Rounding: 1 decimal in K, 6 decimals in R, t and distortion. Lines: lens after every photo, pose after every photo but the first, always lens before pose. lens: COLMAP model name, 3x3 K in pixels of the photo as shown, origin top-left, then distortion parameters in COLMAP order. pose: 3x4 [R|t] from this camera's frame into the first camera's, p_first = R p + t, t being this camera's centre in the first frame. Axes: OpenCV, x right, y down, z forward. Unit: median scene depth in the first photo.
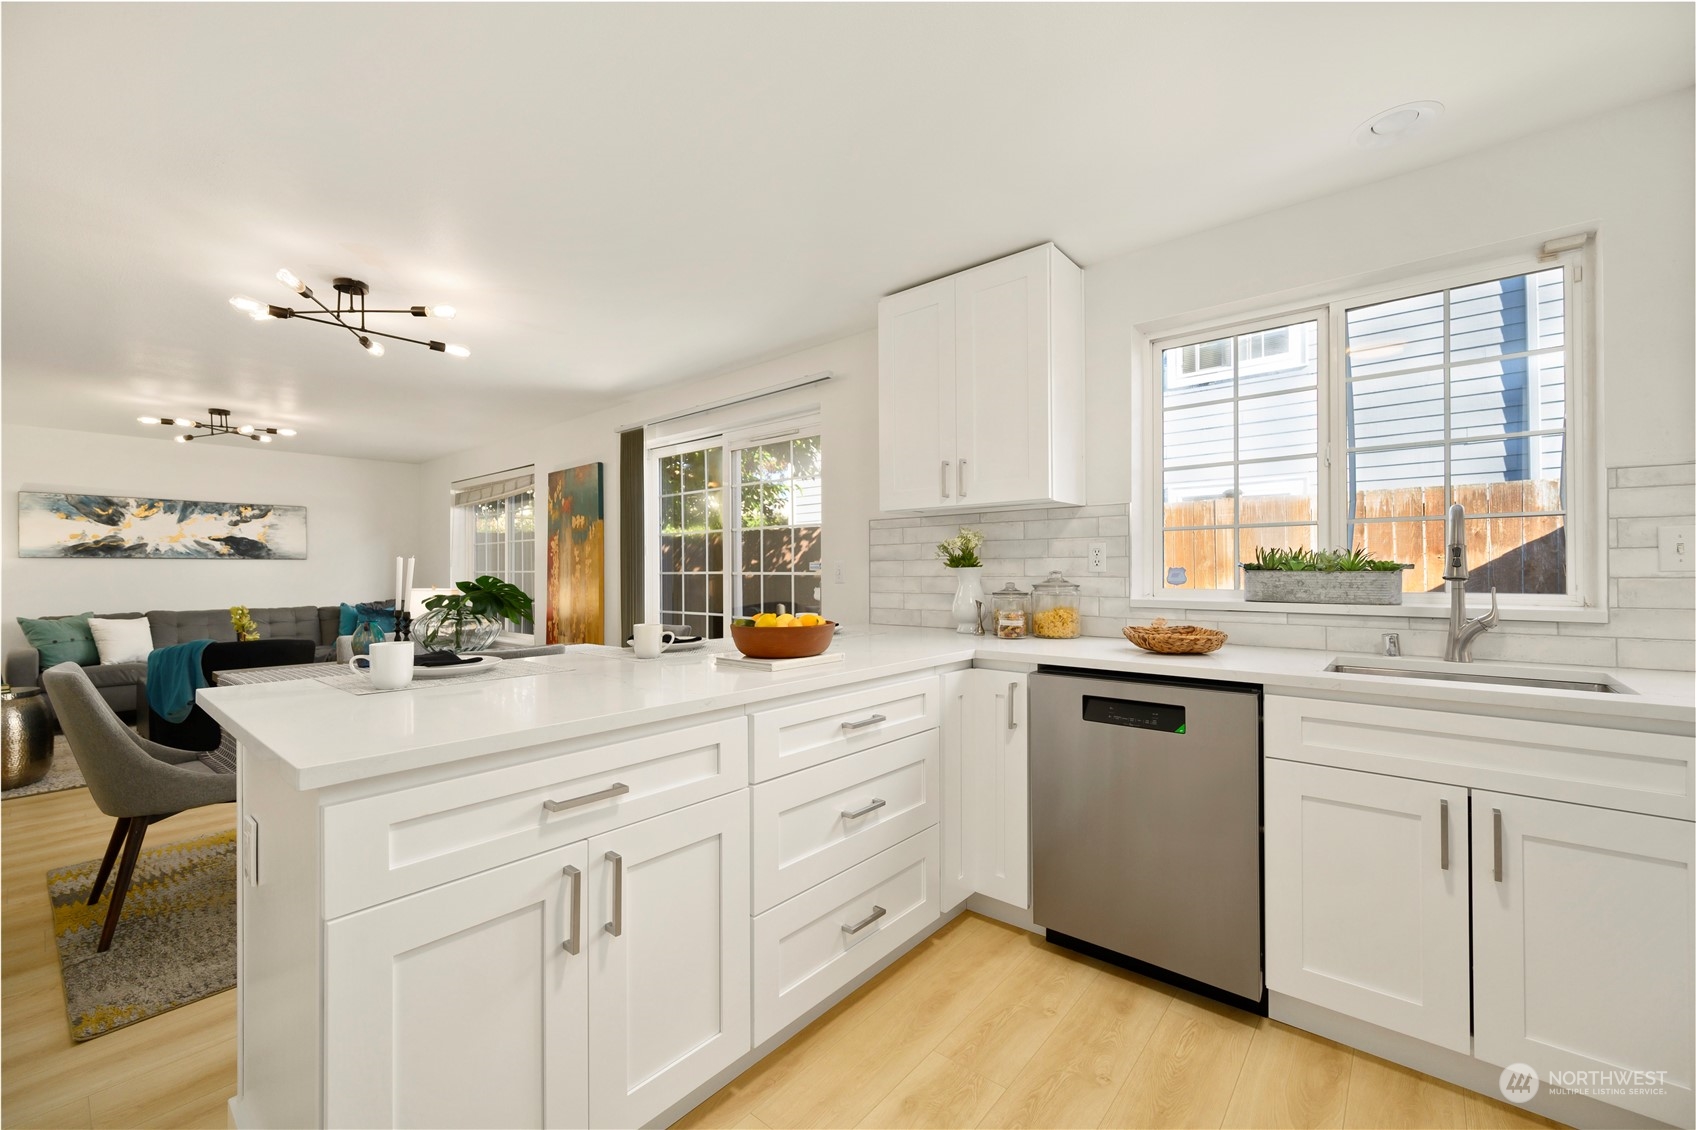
lens RADIAL K [[682.1, 0, 844.8], [0, 682.1, 566.5], [0, 0, 1]] dist [-0.002474, 0.000539]
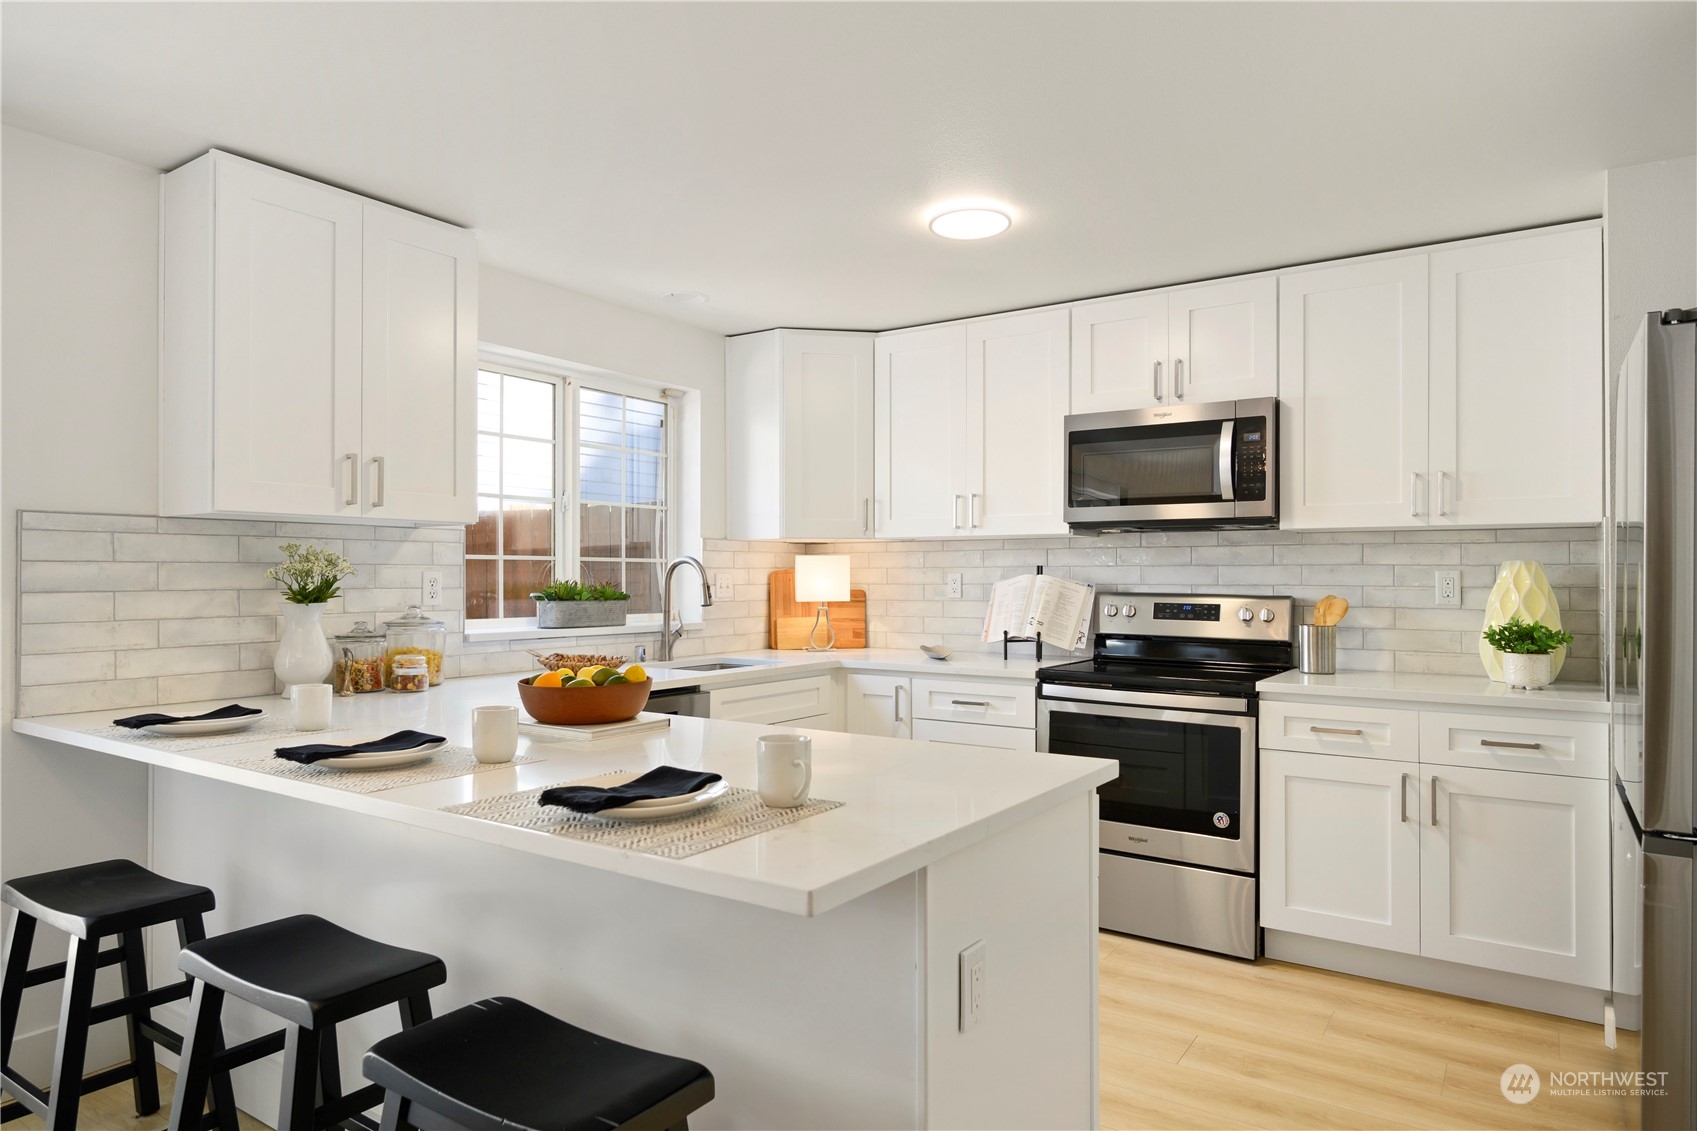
lens RADIAL K [[1025.6, 0, 843.0], [0, 1025.6, 567.2], [0, 0, 1]] dist [0.000439, 0.001427]
pose [[-0.103971, 0.013744, 0.994485, -1.160682], [-0.005584, 0.999881, -0.014403, -0.028728], [-0.994565, -0.007051, -0.103882, 0.725062]]
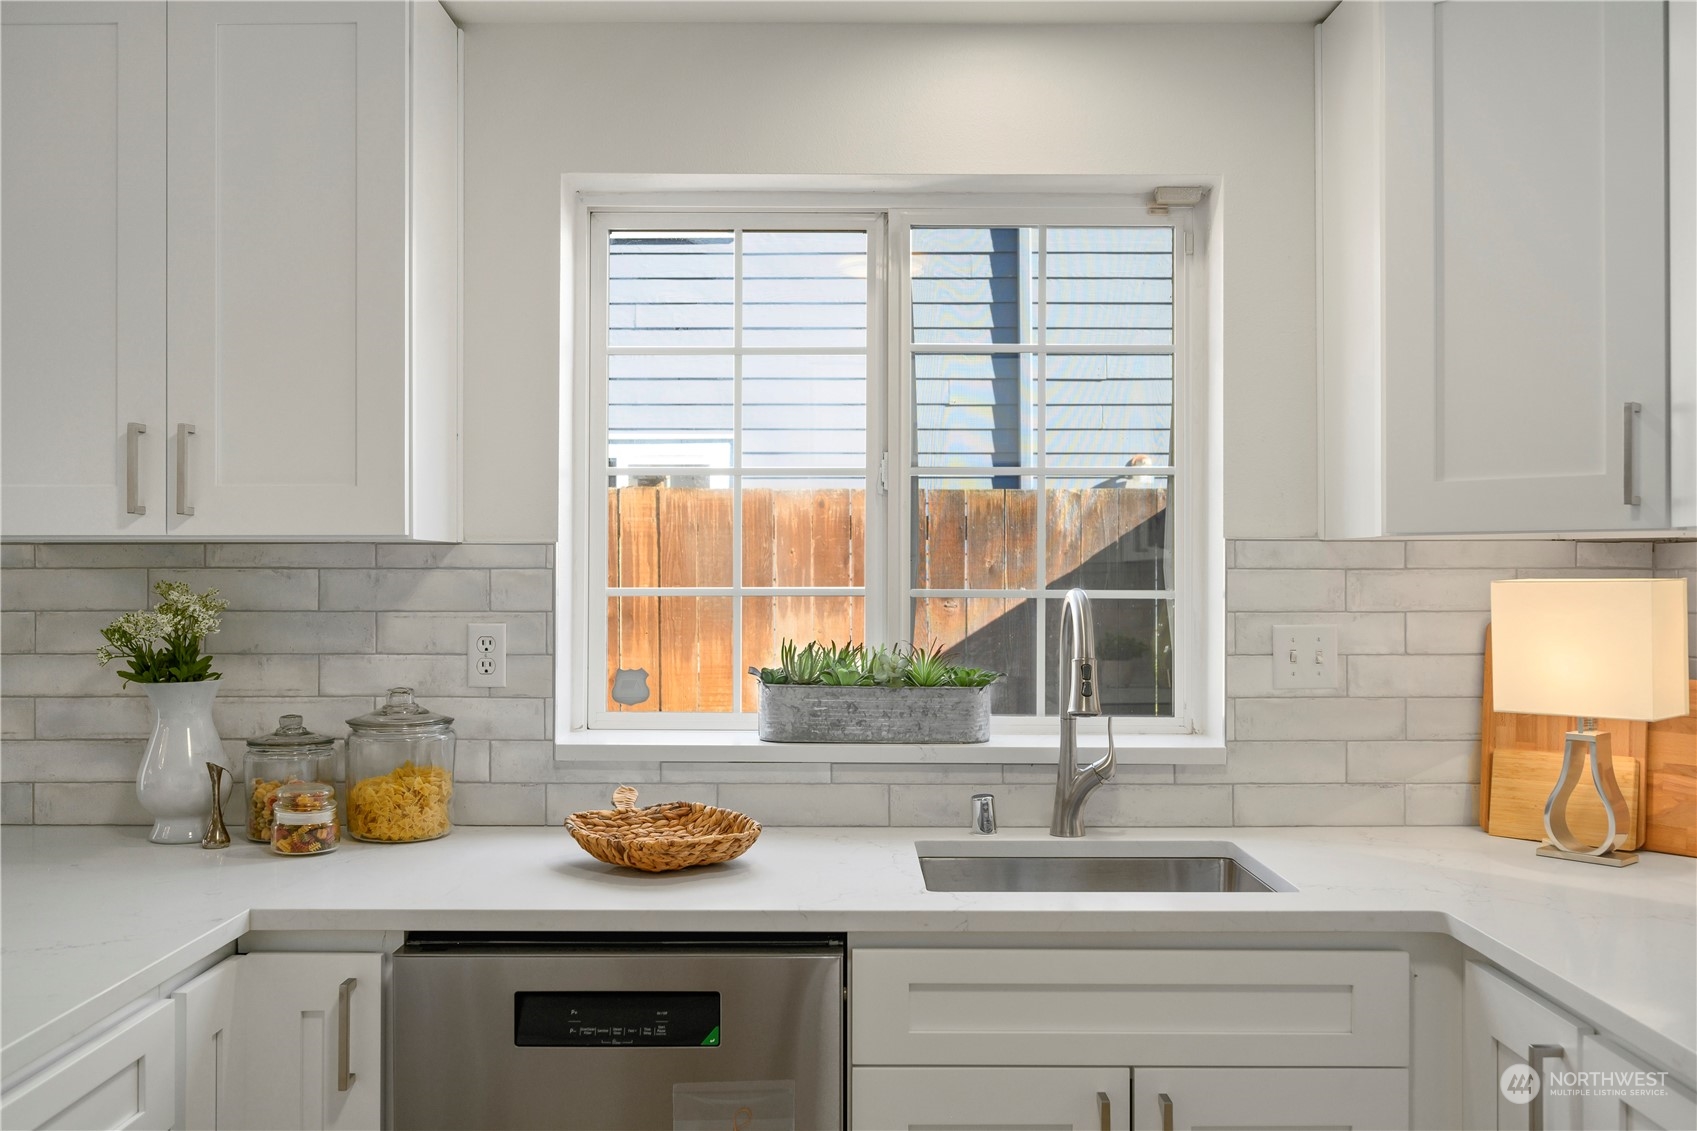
lens RADIAL K [[1469.9, 0, 841.9], [0, 1469.9, 562.4], [0, 0, 1]] dist [-0.008539, -0.001113]
pose [[0.761880, 0.008377, 0.647664, -0.113331], [-0.008189, 0.999961, -0.003300, -0.088952], [-0.647667, -0.002789, 0.761919, 0.091037]]
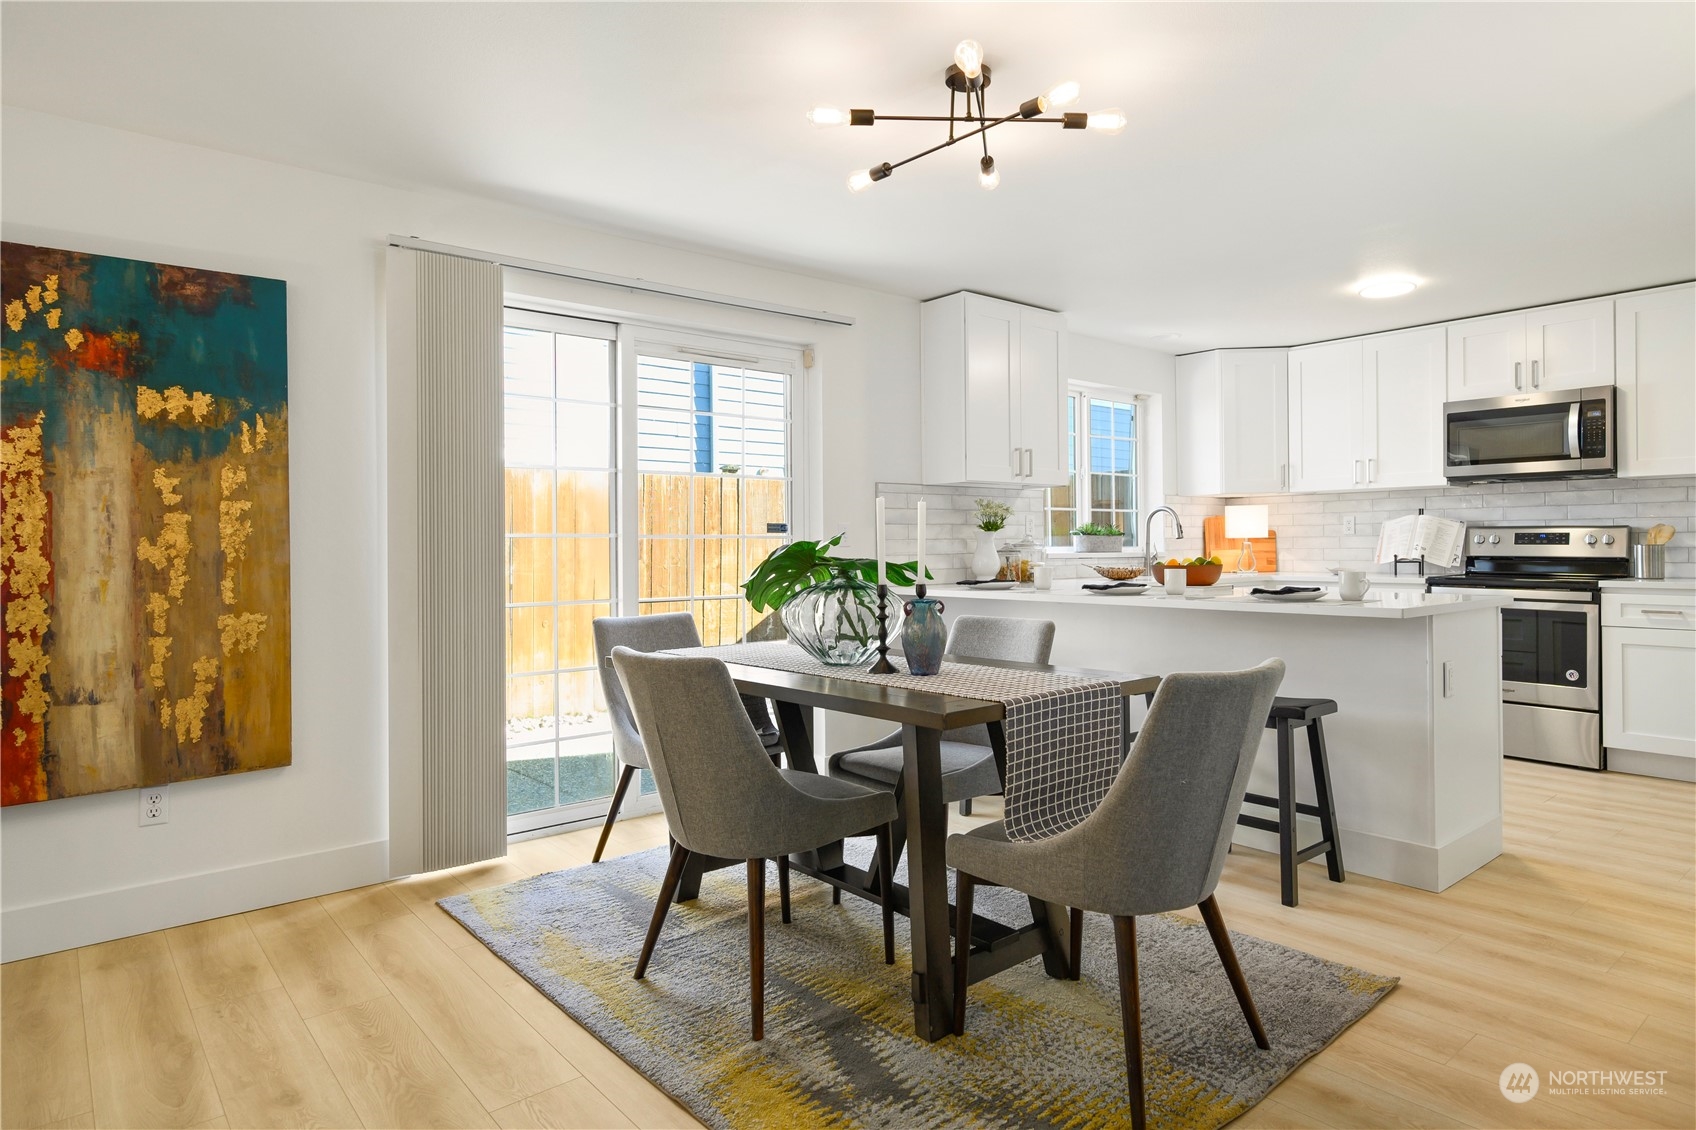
lens RADIAL K [[967.0, 0, 882.5], [0, 967.0, 539.7], [0, 0, 1]] dist [0.004474, -0.002227]
pose [[0.152669, 0.009015, 0.988236, -2.028644], [0.001656, 0.999955, -0.009378, 0.042155], [-0.988276, 0.003068, 0.152647, 1.173647]]
